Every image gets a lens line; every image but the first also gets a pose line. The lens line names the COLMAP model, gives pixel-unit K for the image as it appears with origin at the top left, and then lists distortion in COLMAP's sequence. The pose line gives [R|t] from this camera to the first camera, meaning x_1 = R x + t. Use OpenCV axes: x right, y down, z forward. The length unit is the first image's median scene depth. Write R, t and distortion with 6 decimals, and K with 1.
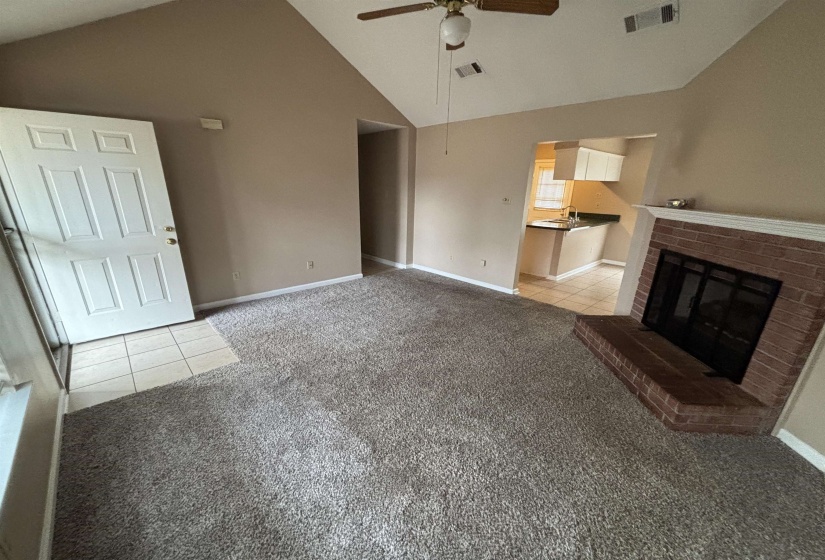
lens RADIAL K [[327.7, 0, 412.4], [0, 327.7, 296.8], [0, 0, 1]] dist [0.000261, 0.000090]
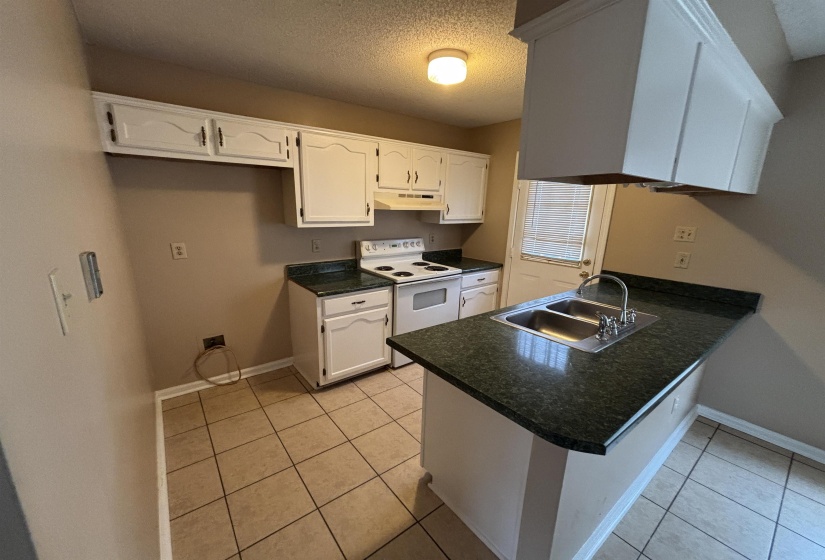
lens RADIAL K [[327.7, 0, 412.4], [0, 327.7, 296.8], [0, 0, 1]] dist [0.000261, 0.000090]
pose [[0.995693, 0.029409, -0.087928, 0.607110], [-0.034629, 0.997690, -0.058446, -0.419628], [0.086006, 0.061239, 0.994411, 1.247342]]
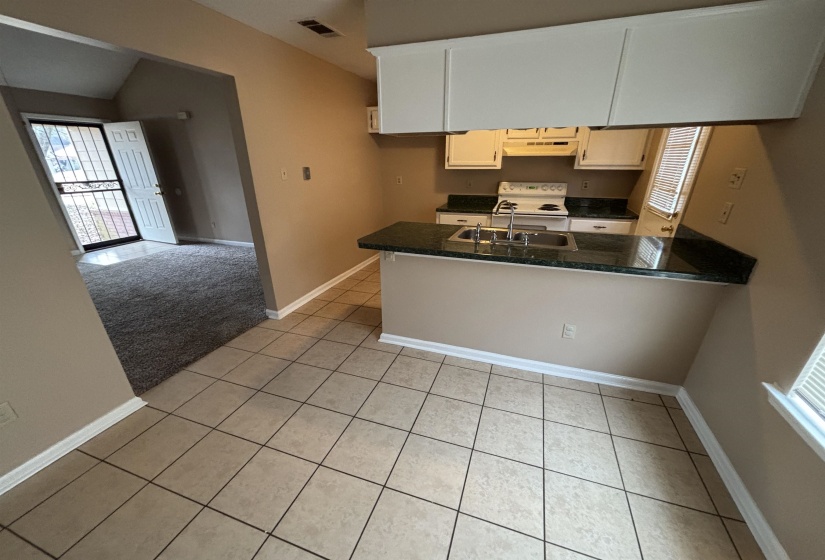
lens RADIAL K [[327.7, 0, 412.4], [0, 327.7, 296.8], [0, 0, 1]] dist [0.000261, 0.000090]
pose [[0.463294, 0.330897, -0.822111, 1.424459], [-0.275339, 0.935511, 0.221375, -0.401375], [0.842346, 0.123797, 0.524526, 1.275313]]
